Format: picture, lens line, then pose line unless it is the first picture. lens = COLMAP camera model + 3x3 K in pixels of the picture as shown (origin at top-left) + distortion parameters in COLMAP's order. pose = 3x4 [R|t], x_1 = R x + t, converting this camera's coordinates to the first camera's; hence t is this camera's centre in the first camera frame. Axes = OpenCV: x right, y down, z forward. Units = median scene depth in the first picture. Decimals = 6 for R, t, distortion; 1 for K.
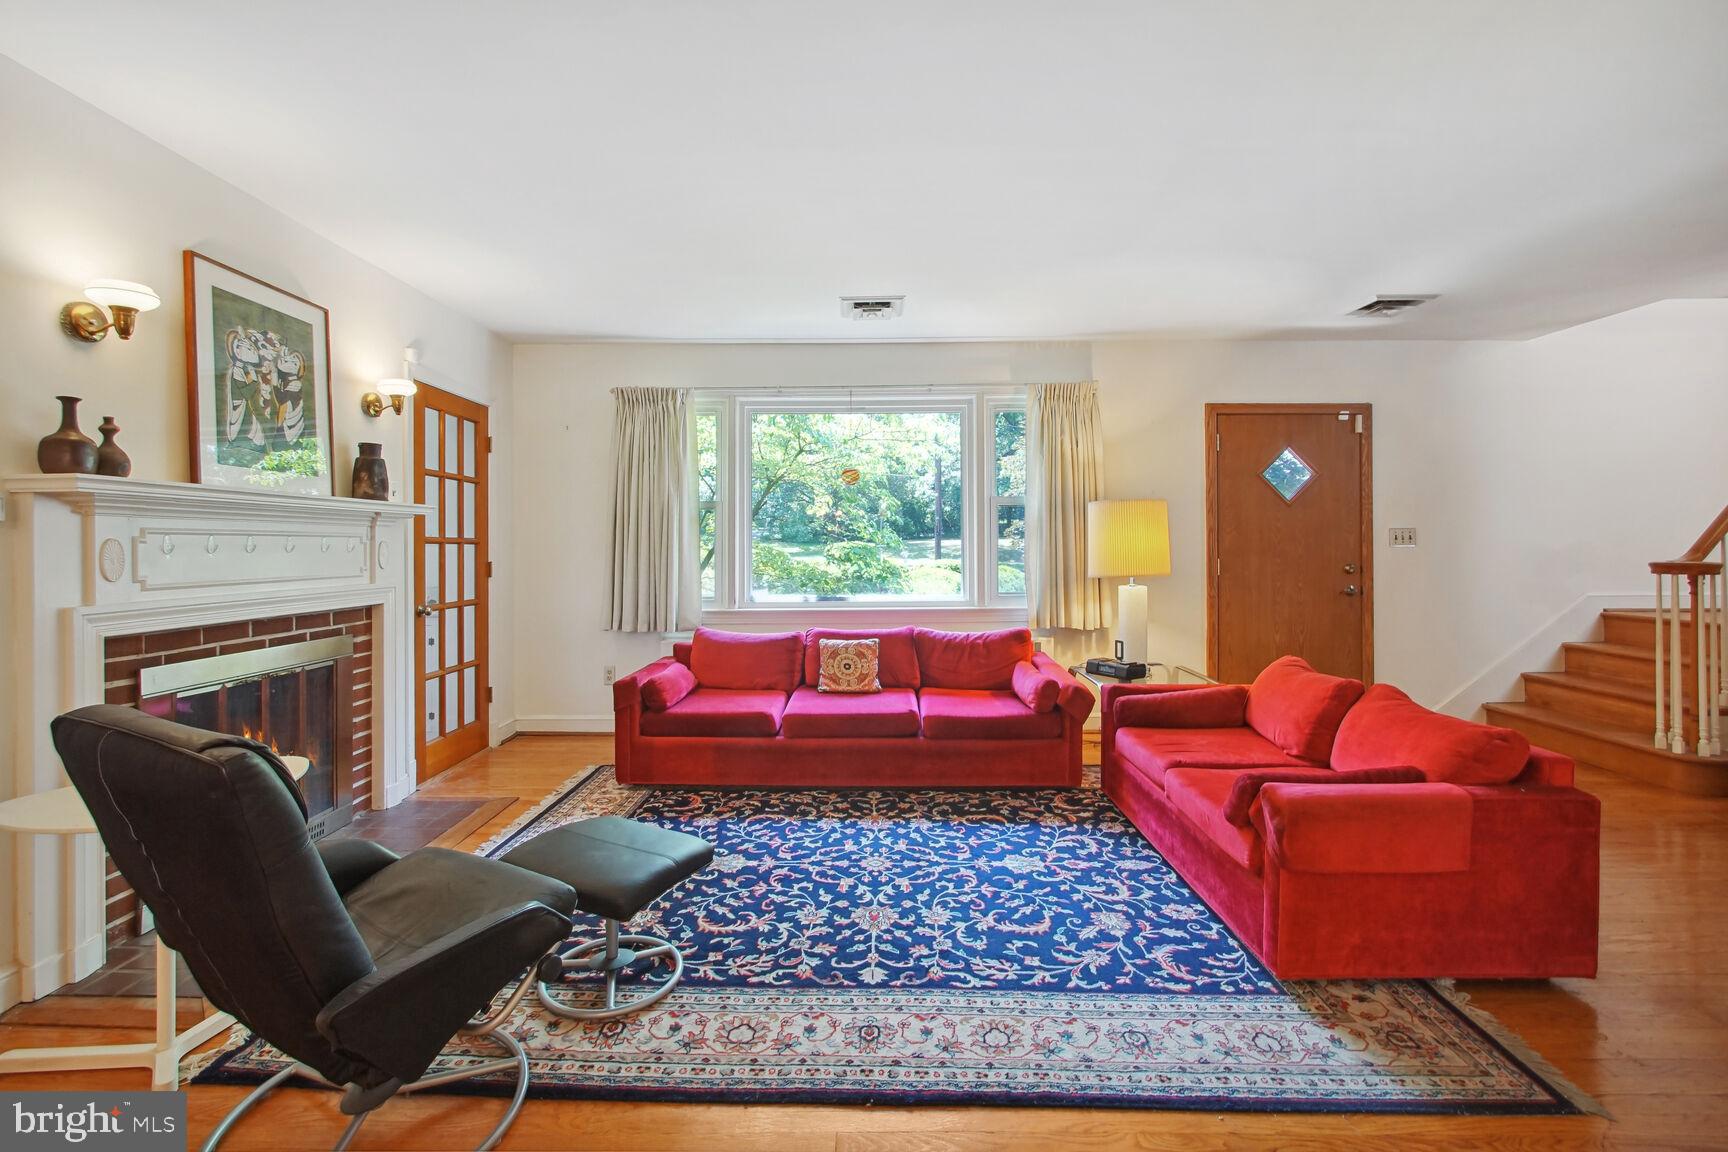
lens RADIAL K [[758.3, 0, 861.9], [0, 758.3, 538.0], [0, 0, 1]] dist [-0.013603, -0.000043]
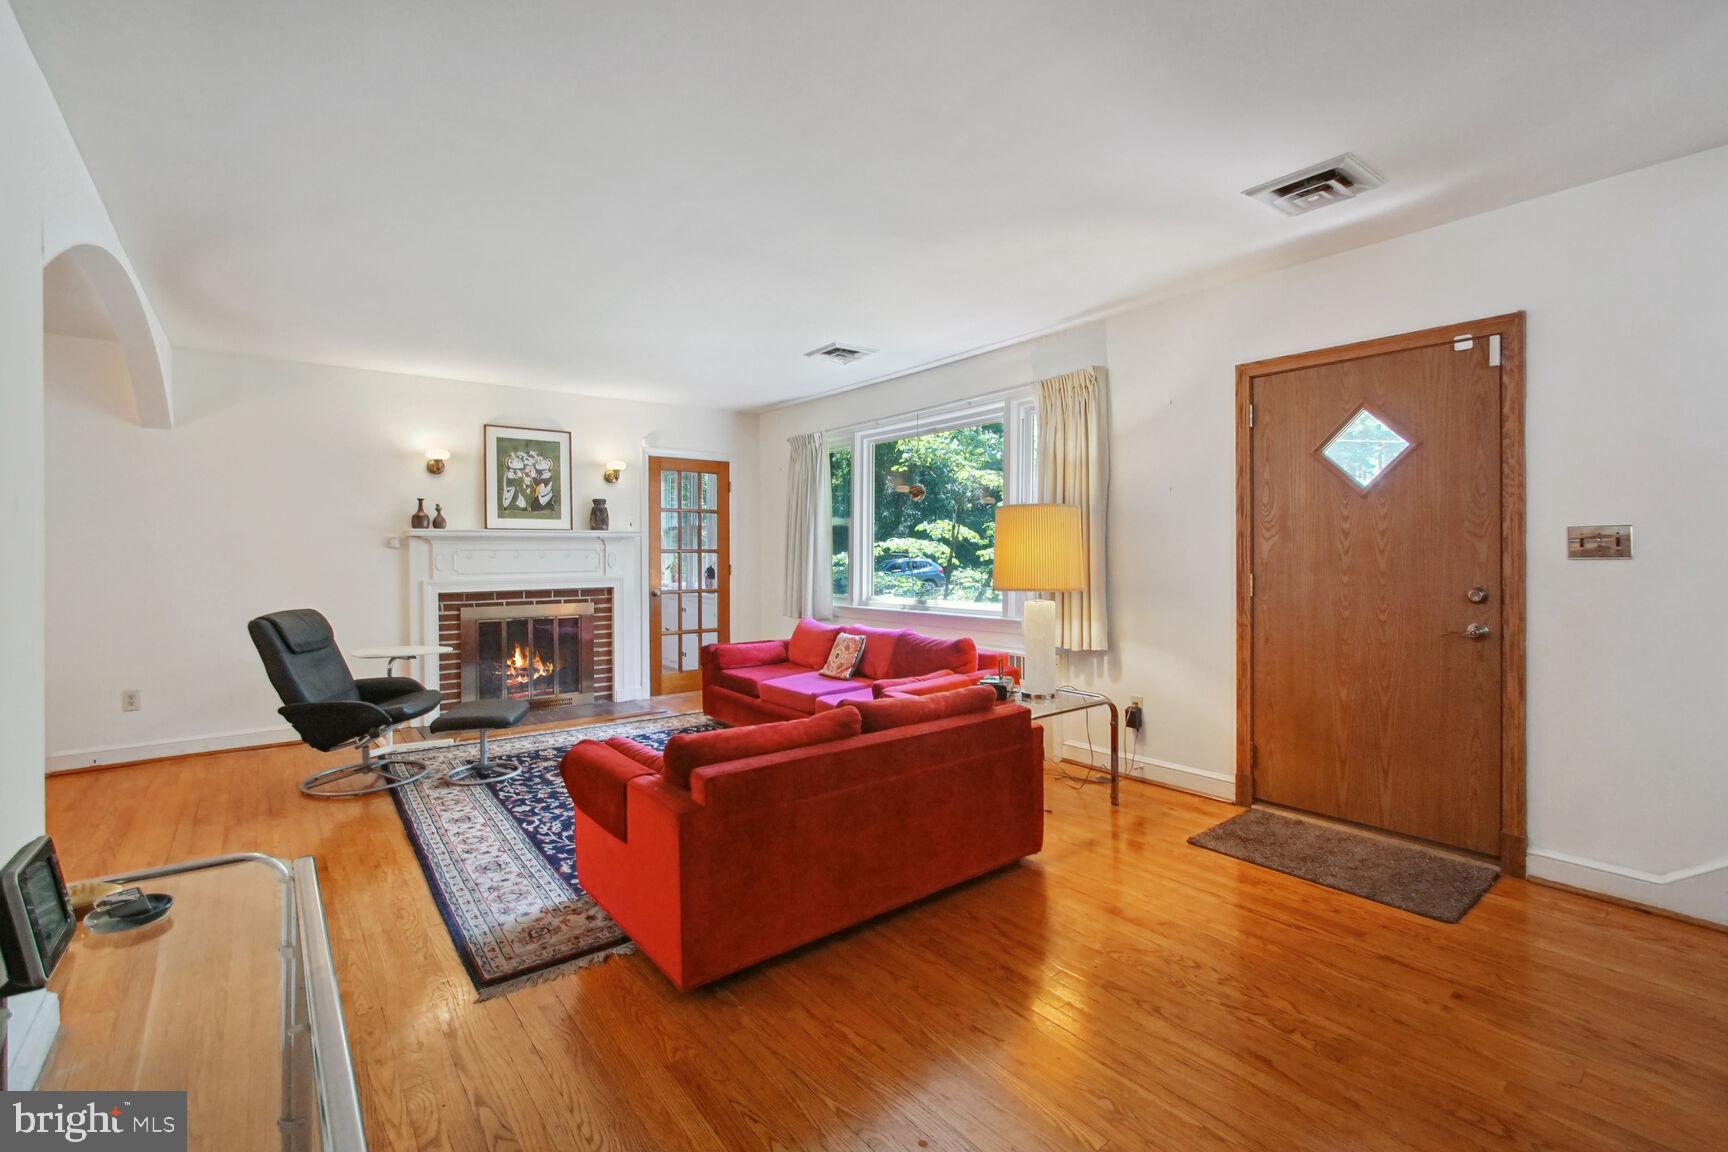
lens RADIAL K [[768.5, 0, 860.6], [0, 768.5, 548.9], [0, 0, 1]] dist [-0.015093, 0.000160]
pose [[0.616177, -0.002428, -0.787604, 1.400761], [0.010909, 0.999926, 0.005452, -0.008700], [0.787532, -0.011951, 0.616158, 0.409129]]
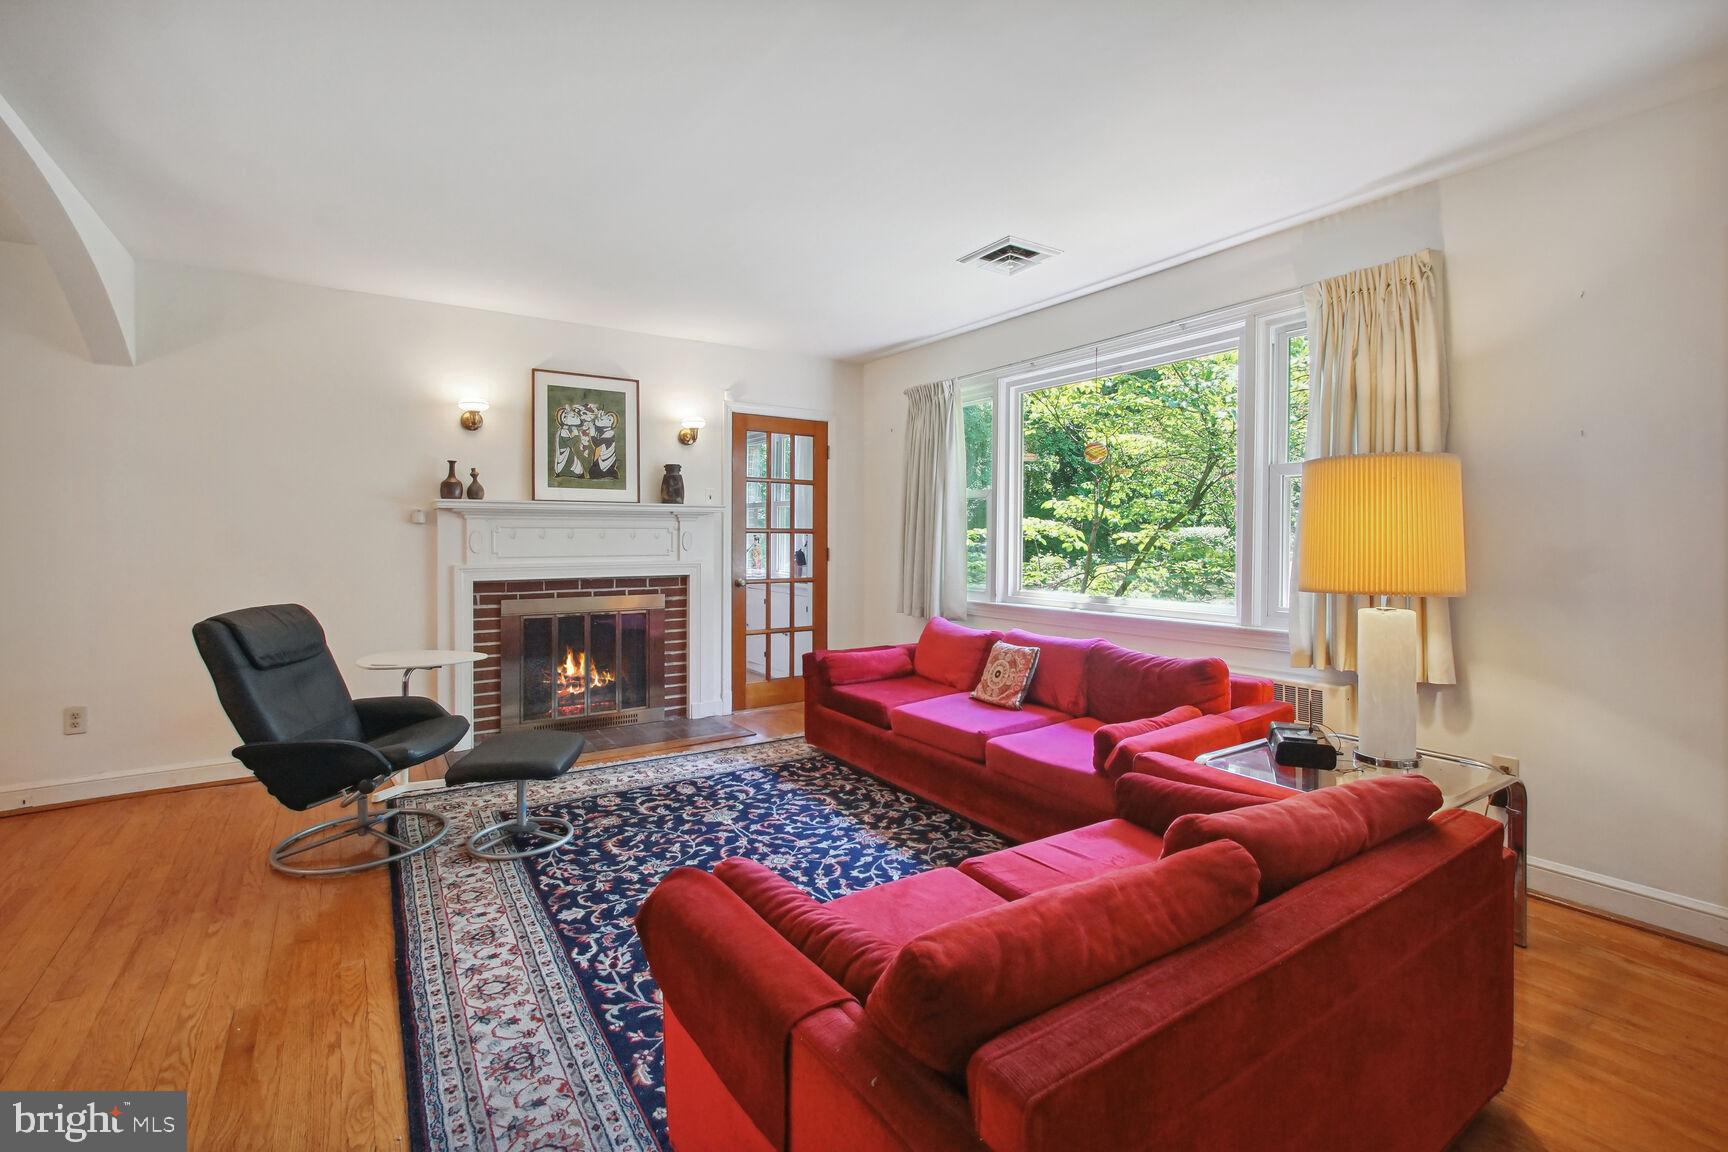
lens RADIAL K [[771.6, 0, 860.8], [0, 771.6, 528.3], [0, 0, 1]] dist [-0.016153, 0.000242]
pose [[0.561581, -0.004311, -0.827410, 0.915526], [0.005580, 0.999983, -0.001422, 0.002441], [0.827403, -0.003818, 0.561596, 0.538767]]
